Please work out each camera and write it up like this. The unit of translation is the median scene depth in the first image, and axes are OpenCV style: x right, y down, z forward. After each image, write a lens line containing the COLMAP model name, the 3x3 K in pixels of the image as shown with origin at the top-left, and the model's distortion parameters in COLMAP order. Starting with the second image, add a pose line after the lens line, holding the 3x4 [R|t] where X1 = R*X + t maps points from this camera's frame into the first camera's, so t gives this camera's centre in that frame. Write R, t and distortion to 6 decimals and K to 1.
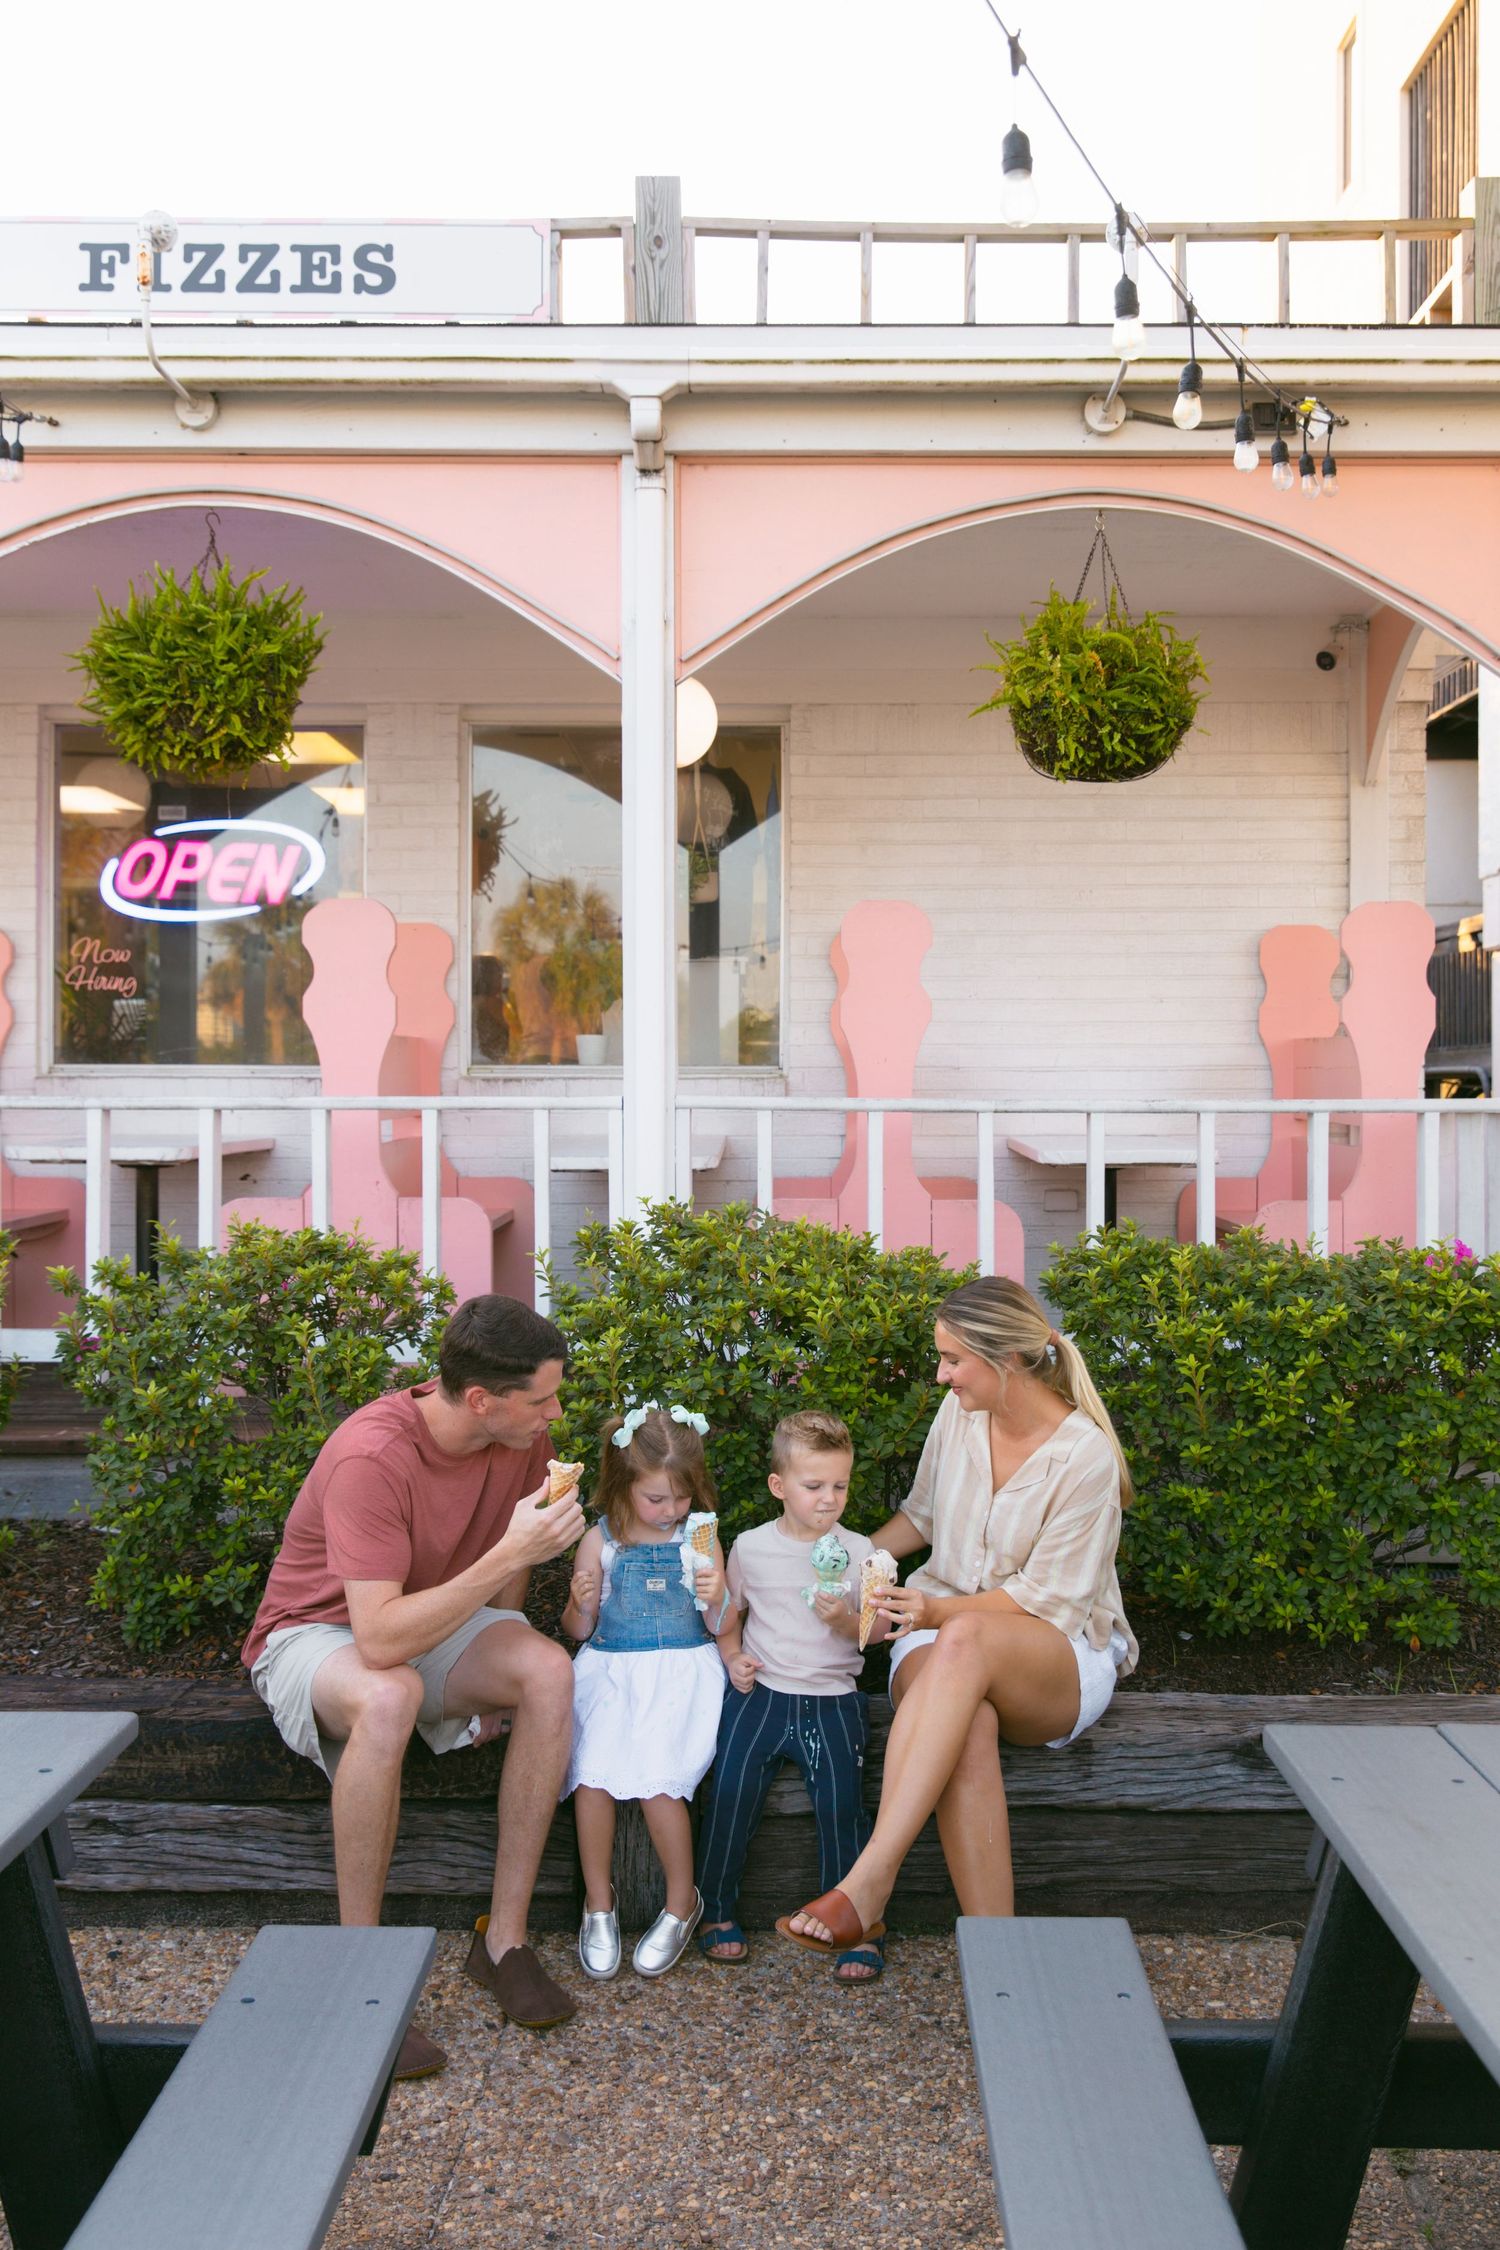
lens RADIAL K [[2229.3, 0, 795.5], [0, 2229.3, 1115.2], [0, 0, 1]] dist [0.001978, 0.004505]
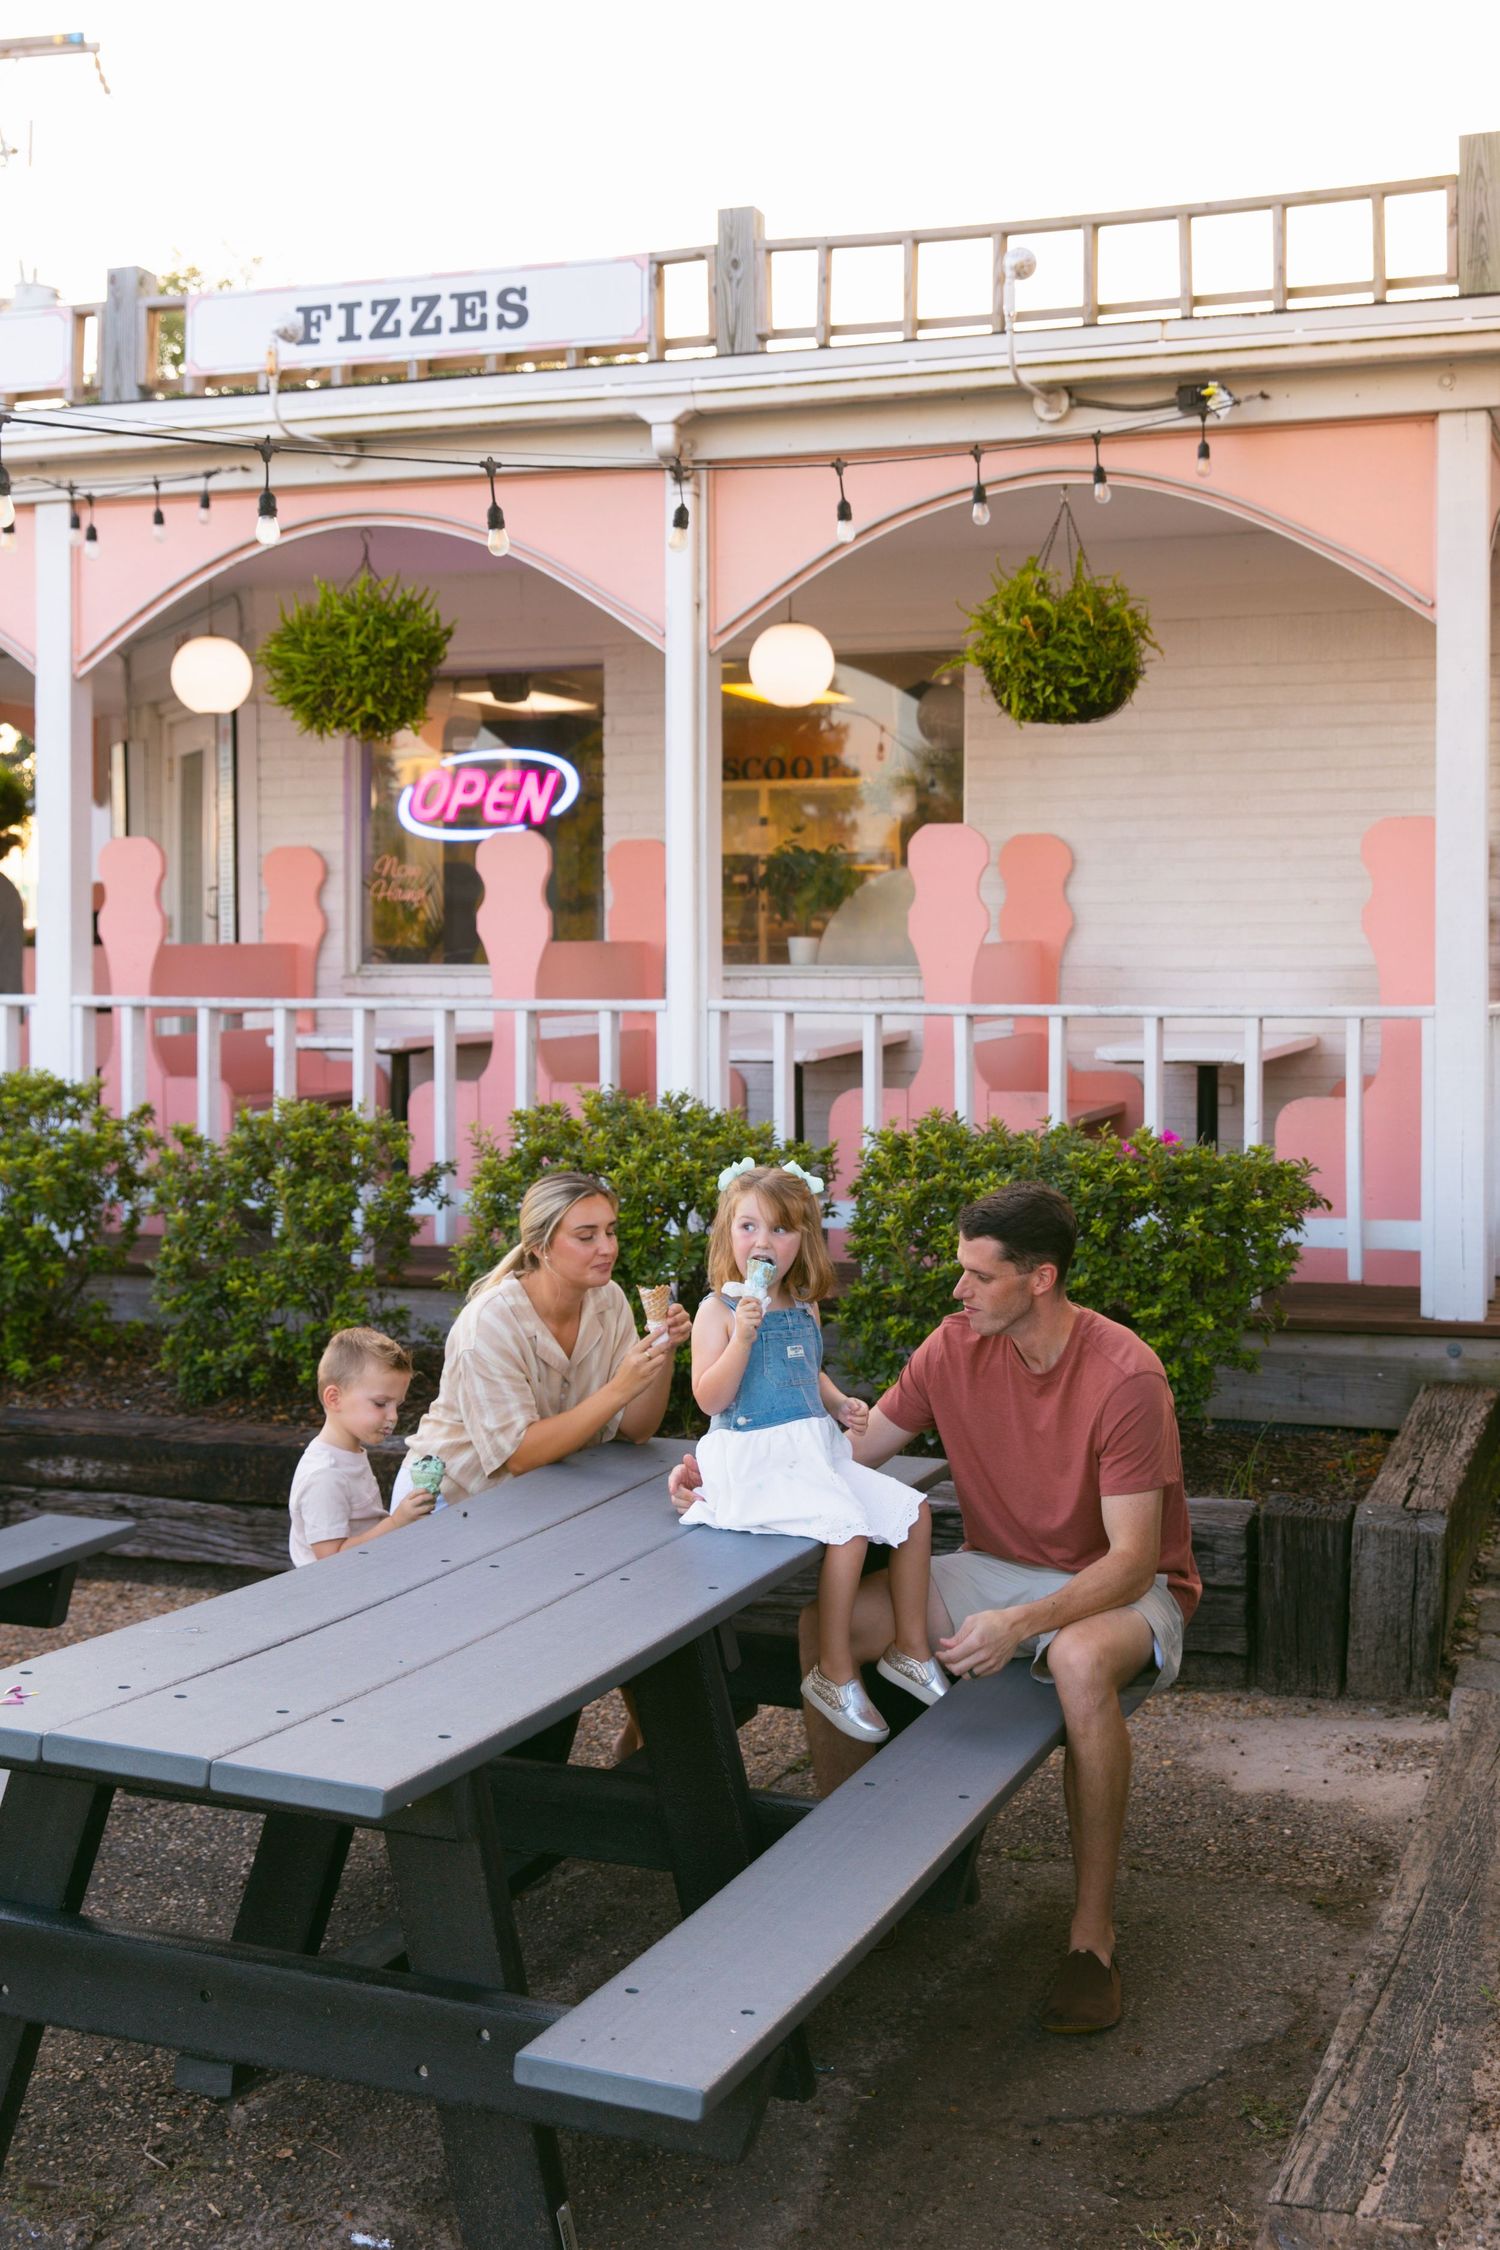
lens RADIAL K [[2696.7, 0, 742.0], [0, 2696.7, 1022.7], [0, 0, 1]] dist [0.007204, 0.020039]
pose [[0.939910, 0.006538, -0.341359, 0.424812], [-0.002212, 0.999912, 0.013058, -0.014586], [0.341414, -0.011518, 0.939842, -0.325450]]
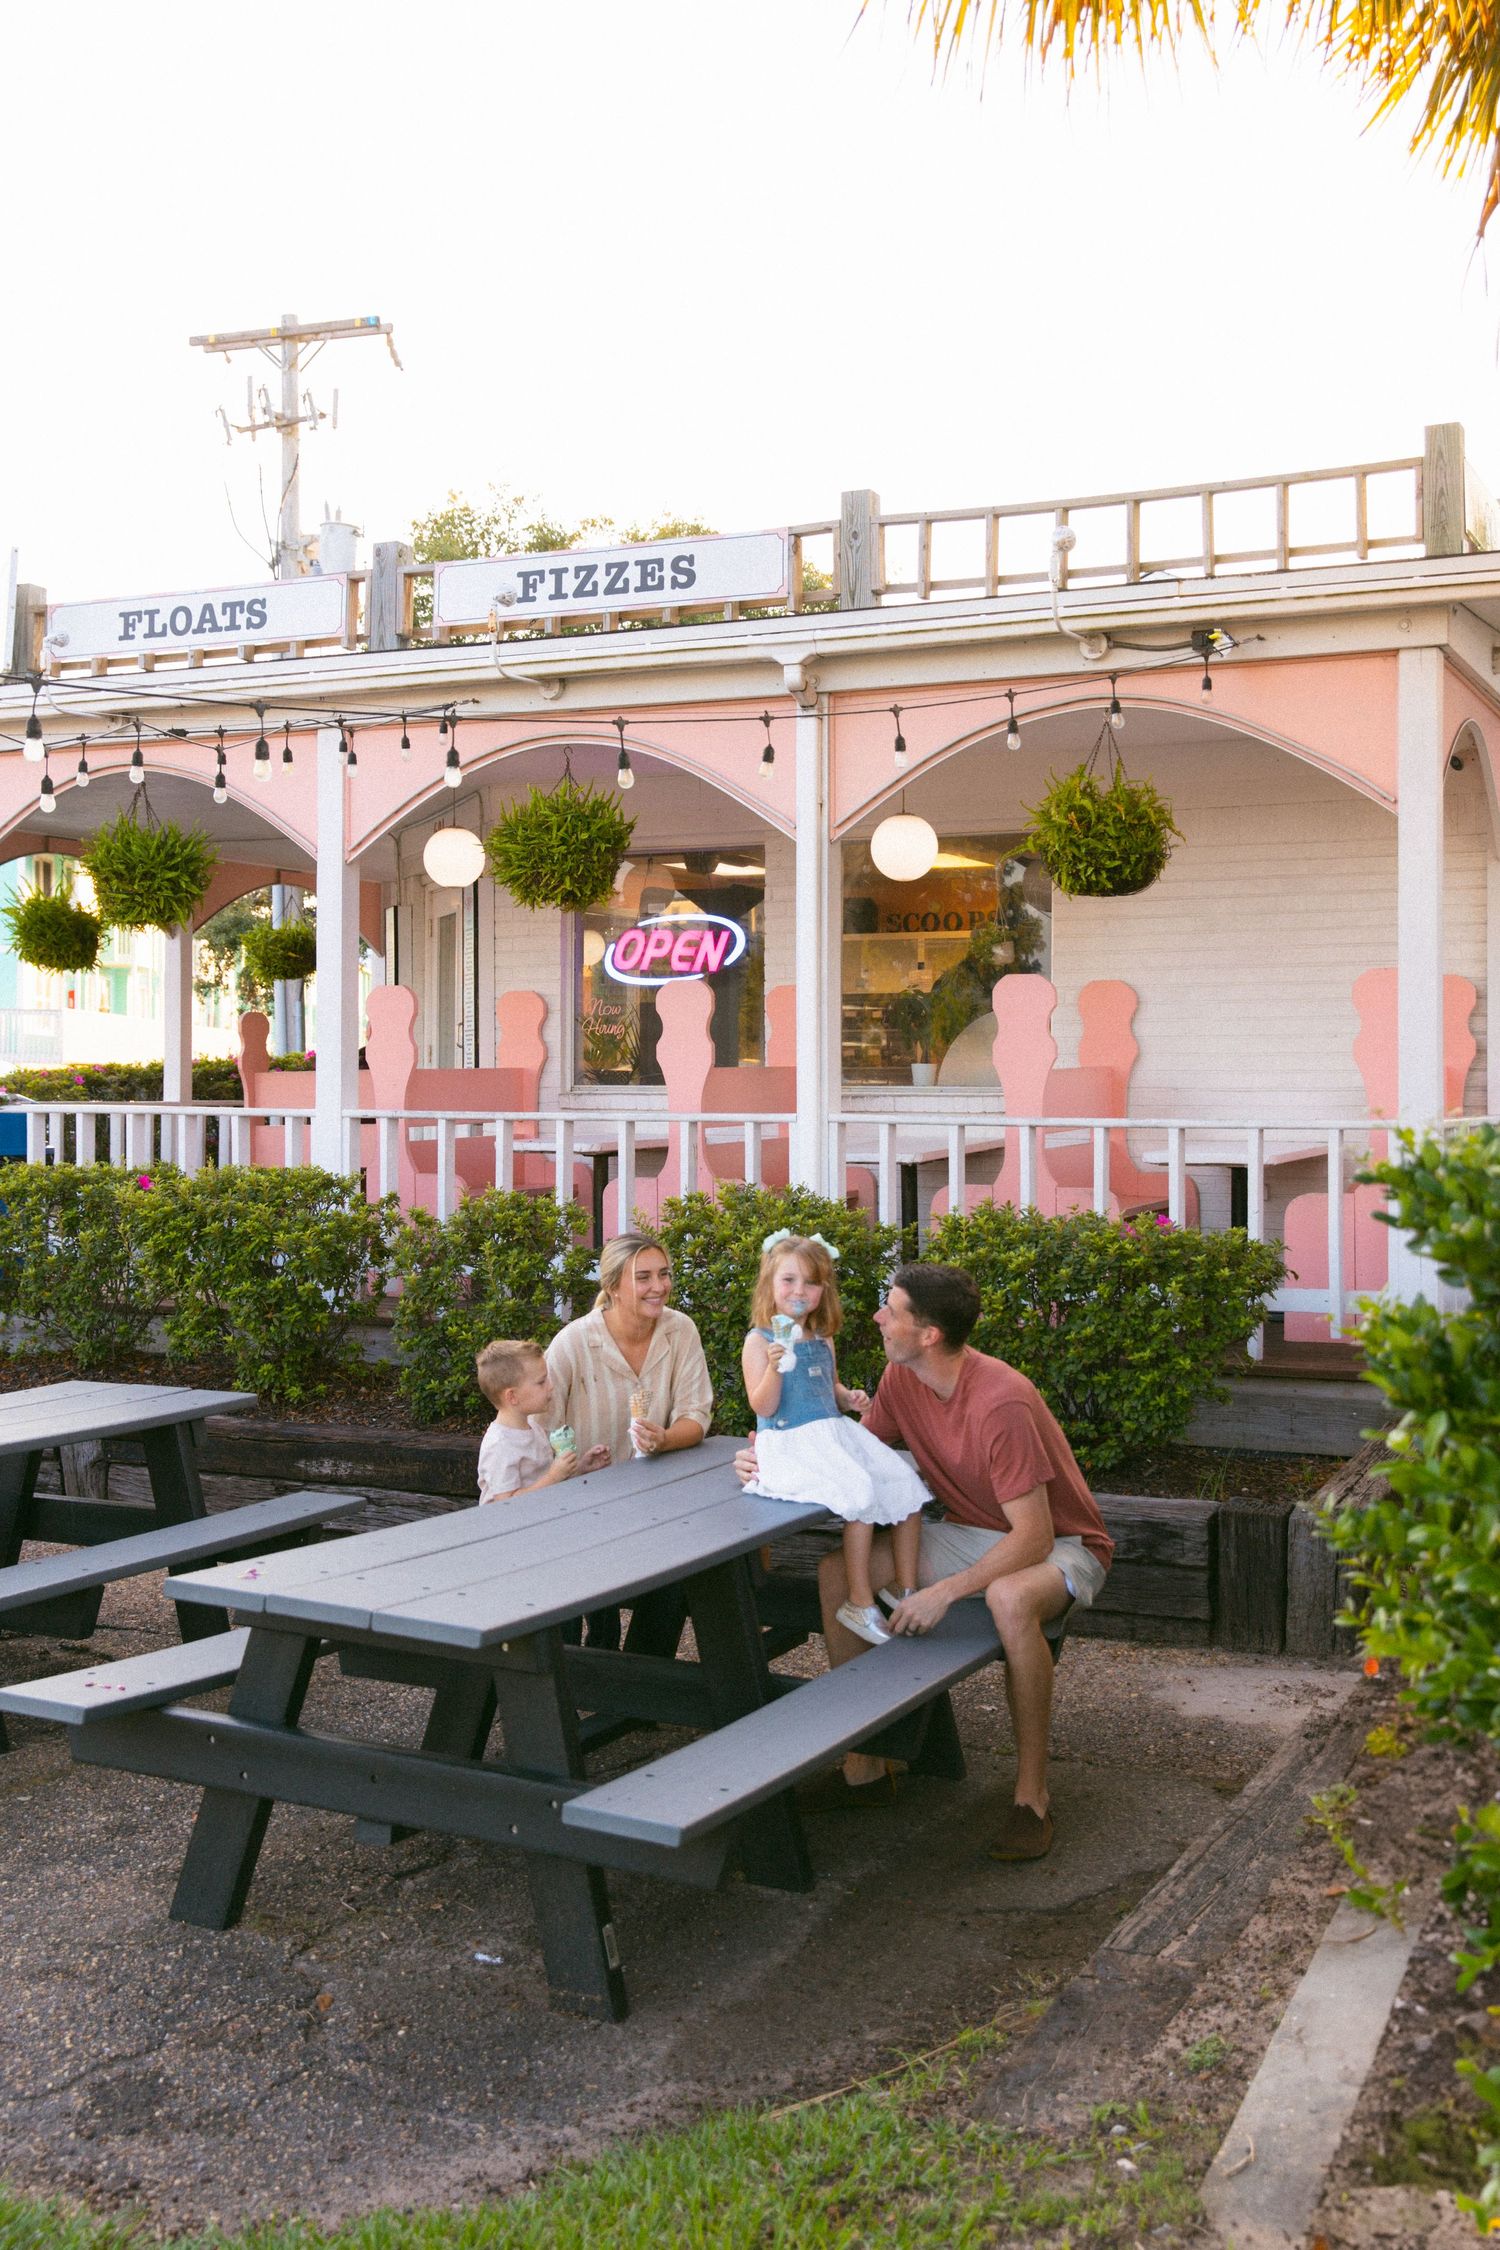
lens RADIAL K [[2363.7, 0, 731.6], [0, 2363.7, 1079.9], [0, 0, 1]] dist [0.034111, -0.026279]
pose [[0.903170, -0.000536, -0.429282, 0.538771], [-0.003953, 0.999946, -0.009565, -0.015144], [0.429264, 0.010336, 0.903120, -0.449884]]
